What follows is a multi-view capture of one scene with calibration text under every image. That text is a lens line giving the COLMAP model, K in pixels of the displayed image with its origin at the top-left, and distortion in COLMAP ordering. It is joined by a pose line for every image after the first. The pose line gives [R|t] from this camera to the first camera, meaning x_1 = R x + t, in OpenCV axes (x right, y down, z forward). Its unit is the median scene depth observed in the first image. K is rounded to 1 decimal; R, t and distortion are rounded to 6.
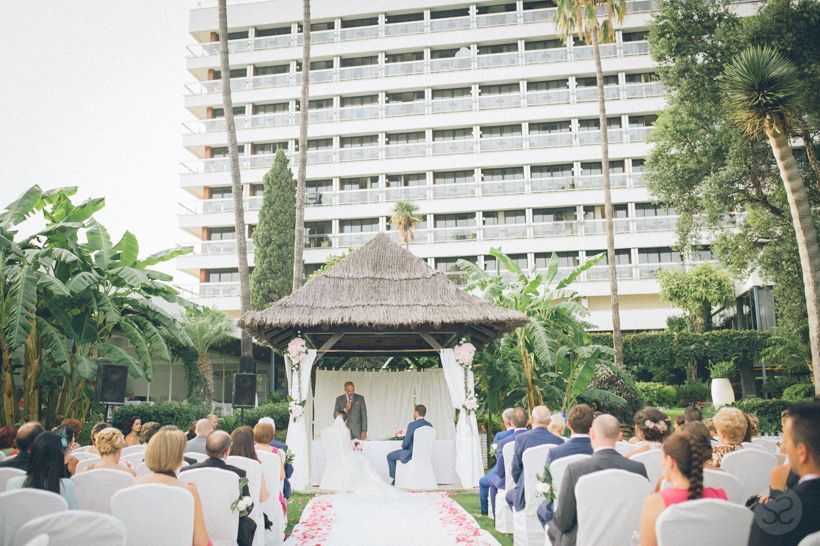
lens RADIAL K [[679.2, 0, 401.7], [0, 679.2, 277.8], [0, 0, 1]] dist [-0.032783, 0.005988]
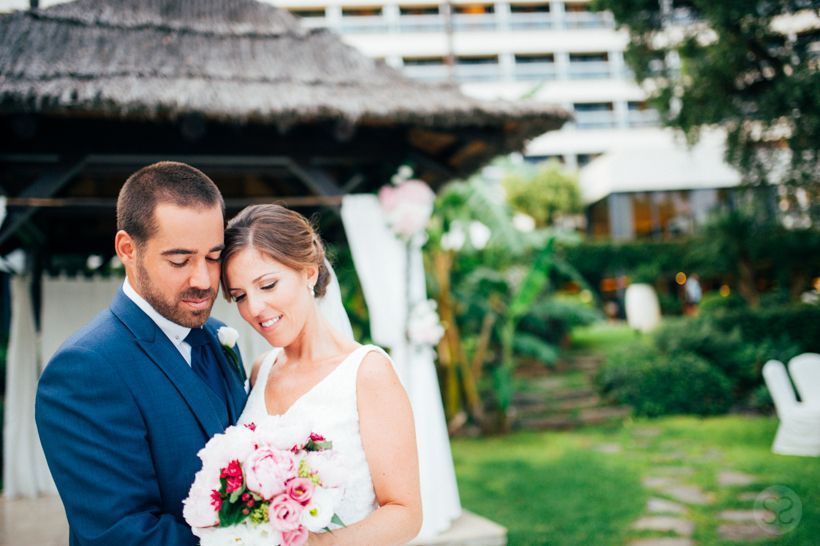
lens RADIAL K [[776.6, 0, 410.0], [0, 776.6, 273.0], [0, 0, 1]] dist [-0.009666, 0.009300]
pose [[0.962253, -0.027021, 0.270813, -0.161616], [-0.001561, 0.994495, 0.104774, 0.508245], [-0.272153, -0.101241, 0.956913, 2.751696]]
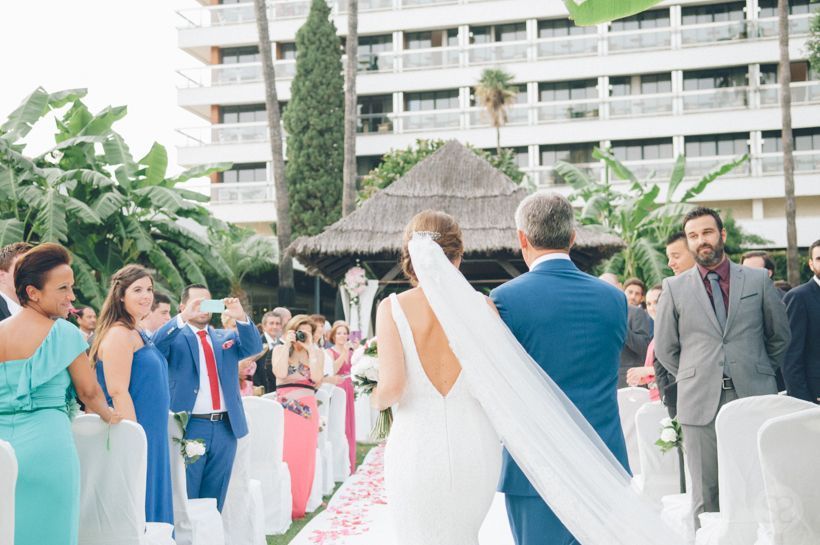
lens RADIAL K [[776.6, 0, 410.0], [0, 776.6, 272.5], [0, 0, 1]] dist [-0.009666, 0.009300]
pose [[0.996494, -0.006727, -0.083389, -0.013586], [0.014587, 0.995463, 0.094020, 0.017756], [0.082378, -0.094907, 0.992072, 0.130010]]
